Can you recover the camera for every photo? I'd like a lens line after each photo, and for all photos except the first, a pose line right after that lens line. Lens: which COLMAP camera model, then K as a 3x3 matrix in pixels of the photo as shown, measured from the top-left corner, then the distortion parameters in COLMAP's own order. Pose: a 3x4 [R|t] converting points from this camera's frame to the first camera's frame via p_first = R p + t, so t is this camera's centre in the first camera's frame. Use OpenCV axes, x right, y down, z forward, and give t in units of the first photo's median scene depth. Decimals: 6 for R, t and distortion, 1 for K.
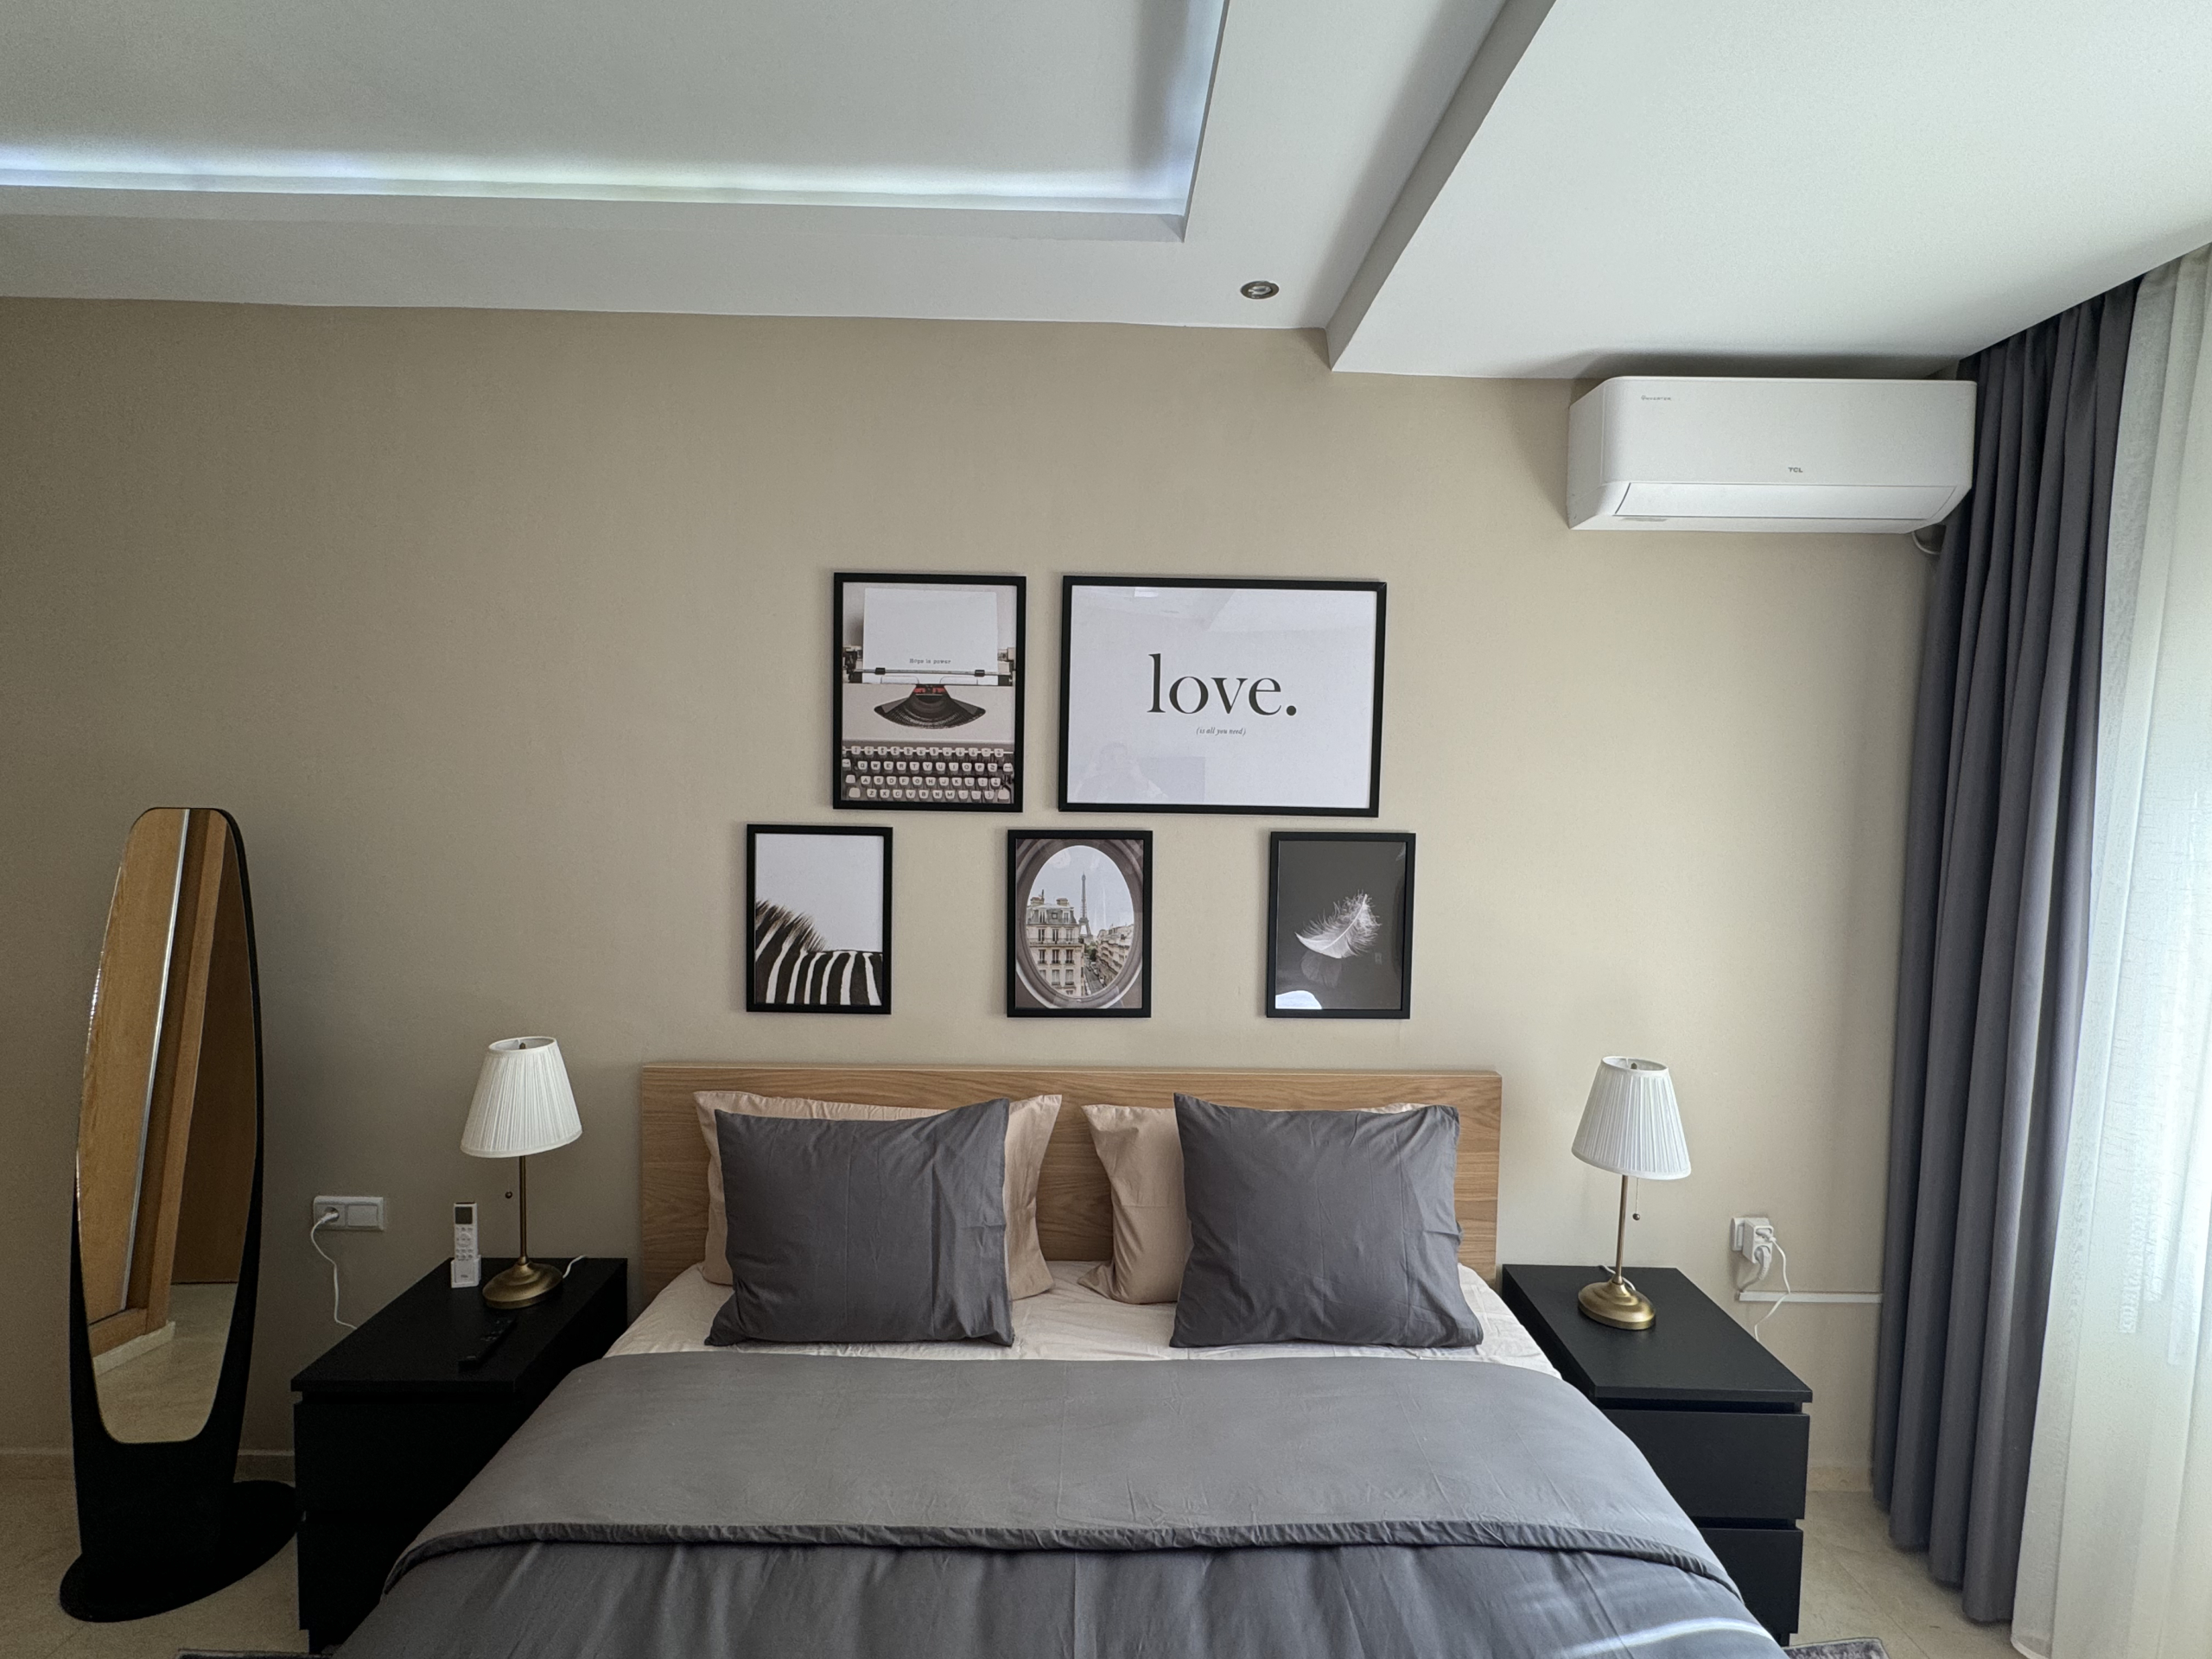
lens RADIAL K [[1024.1, 0, 1103.8], [0, 1024.1, 836.9], [0, 0, 1]] dist [0.001817, -0.002703]
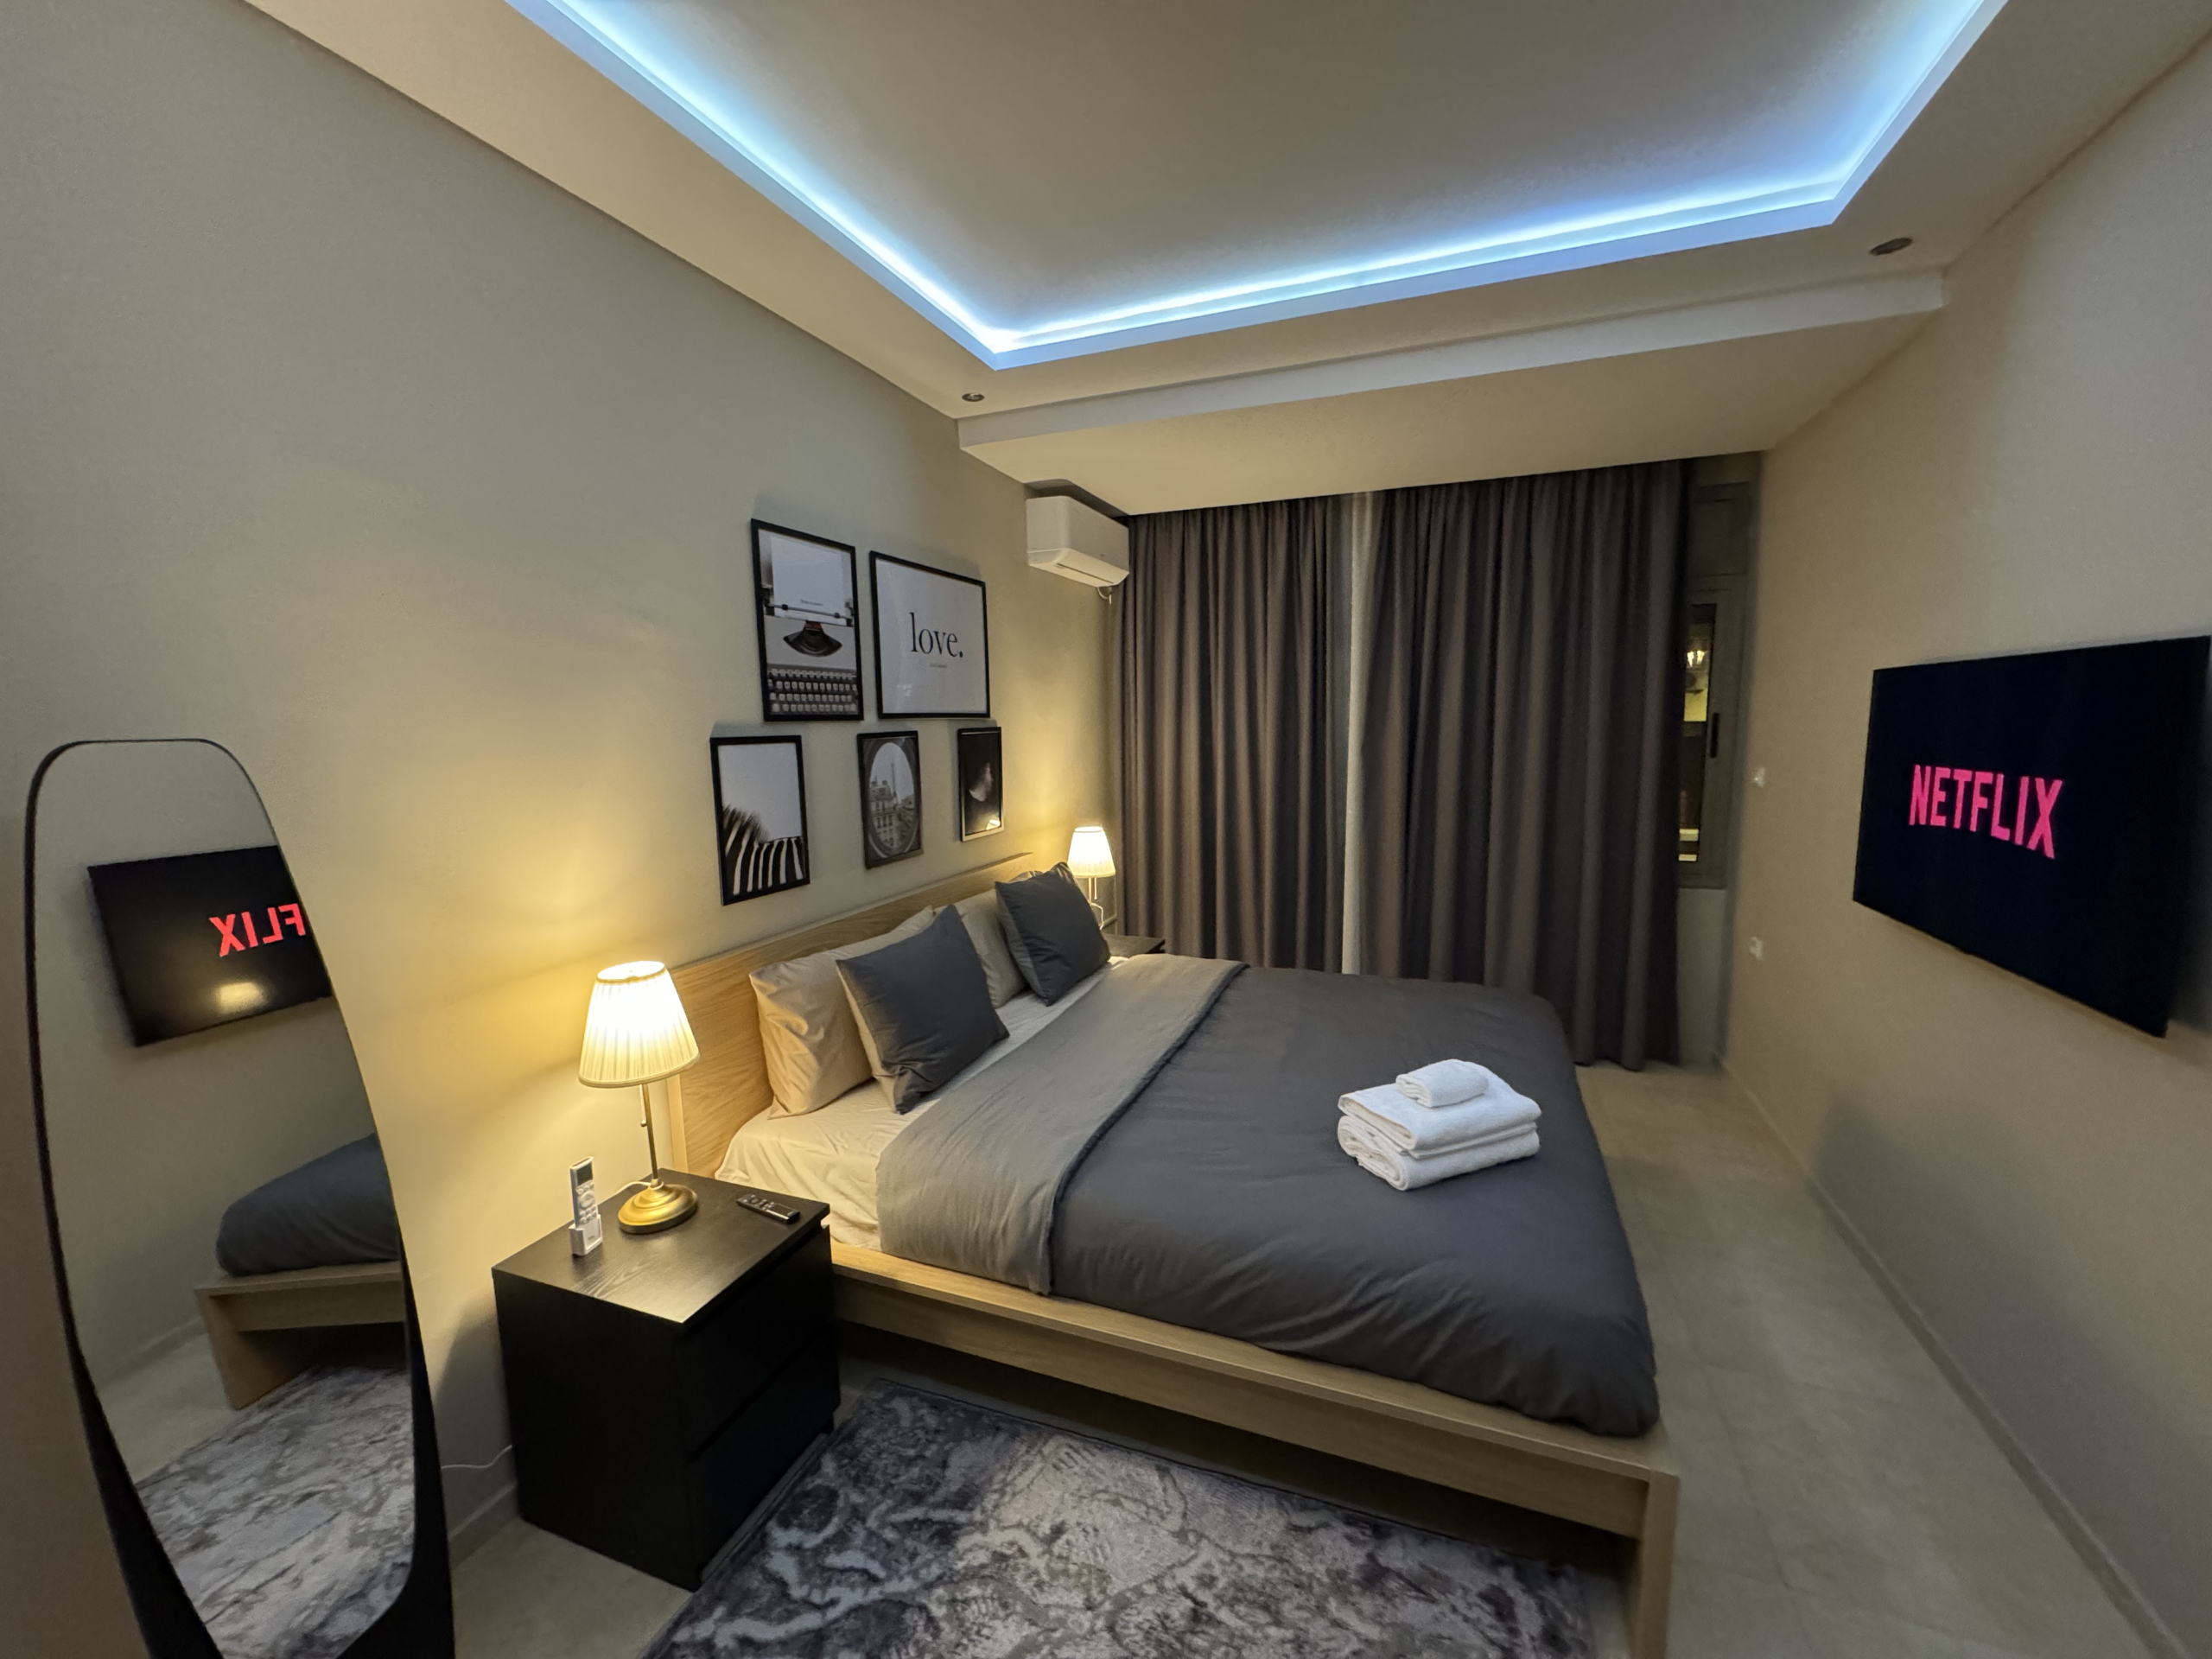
lens RADIAL K [[881.2, 0, 1100.8], [0, 881.2, 826.2], [0, 0, 1]] dist [-0.002192, 0.000419]
pose [[0.380672, -0.135408, 0.914742, -1.068864], [0.075920, 0.990458, 0.115022, 0.005041], [-0.921588, 0.025661, 0.387320, 0.247681]]
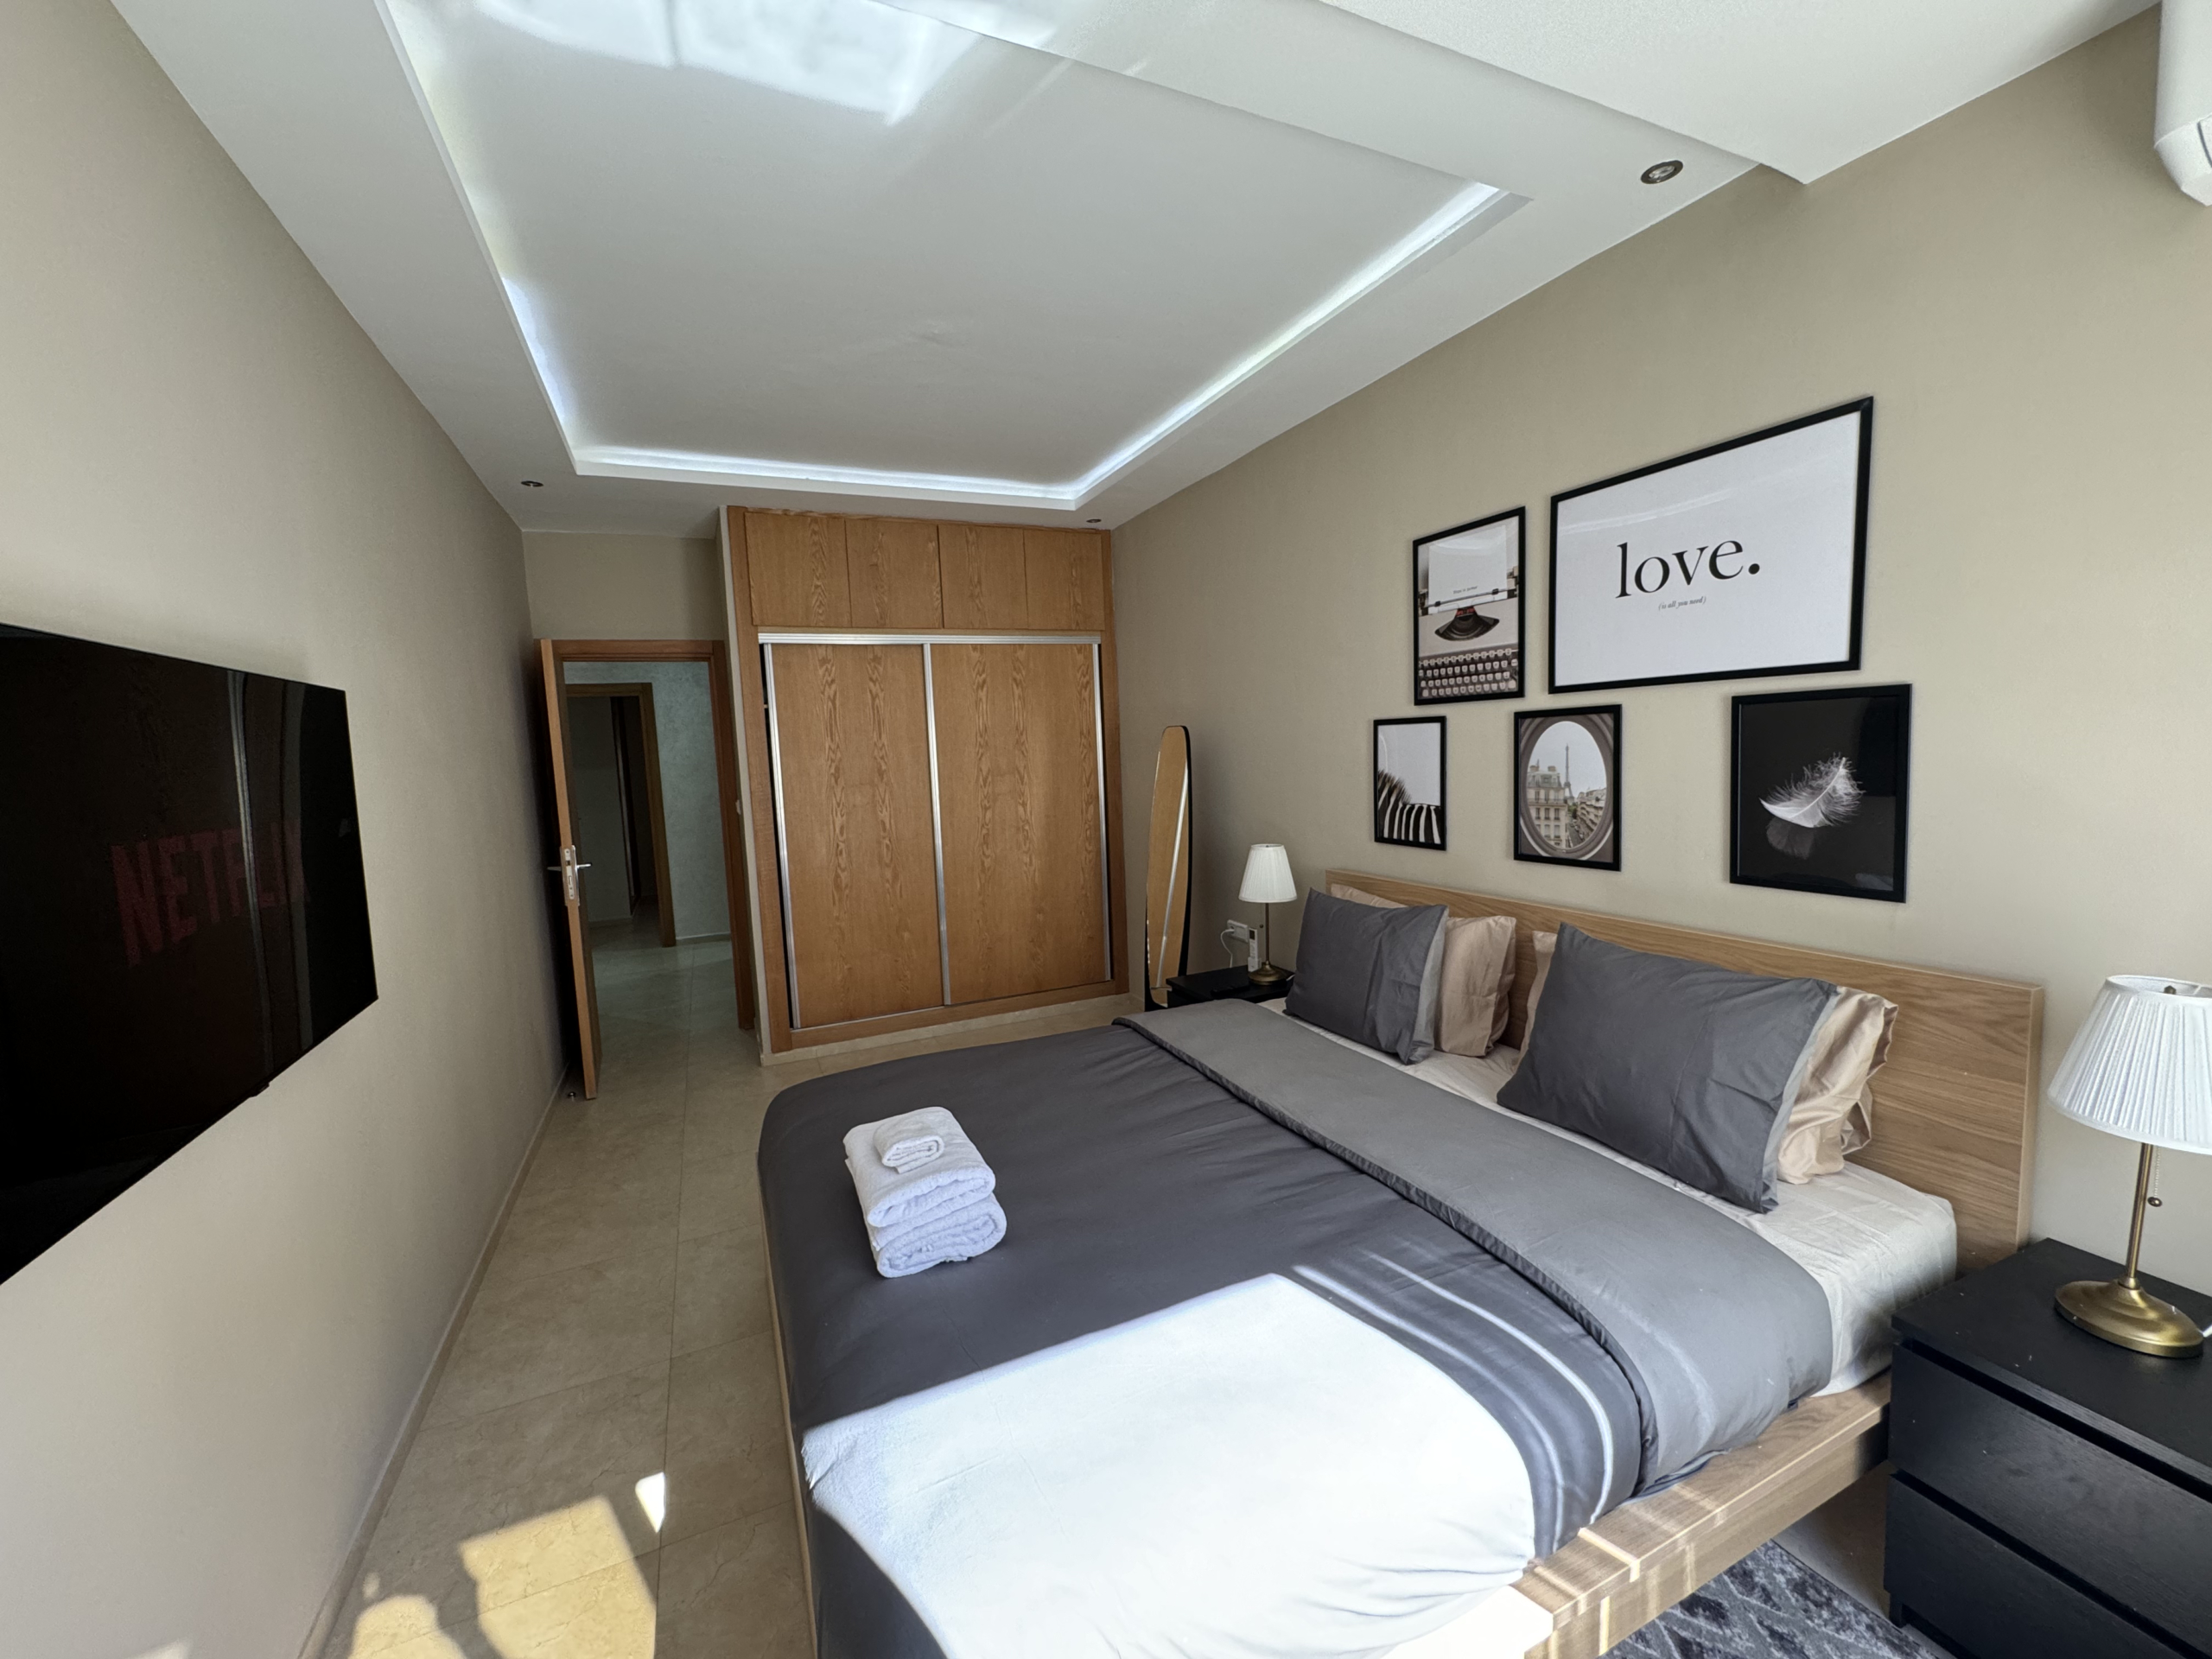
lens RADIAL K [[881.2, 0, 1109.2], [0, 881.2, 824.0], [0, 0, 1]] dist [-0.002192, 0.000419]
pose [[0.402683, 0.048302, -0.914064, 0.710888], [-0.002485, 0.998661, 0.051677, 0.076703], [0.915336, -0.018538, 0.402264, 0.099045]]
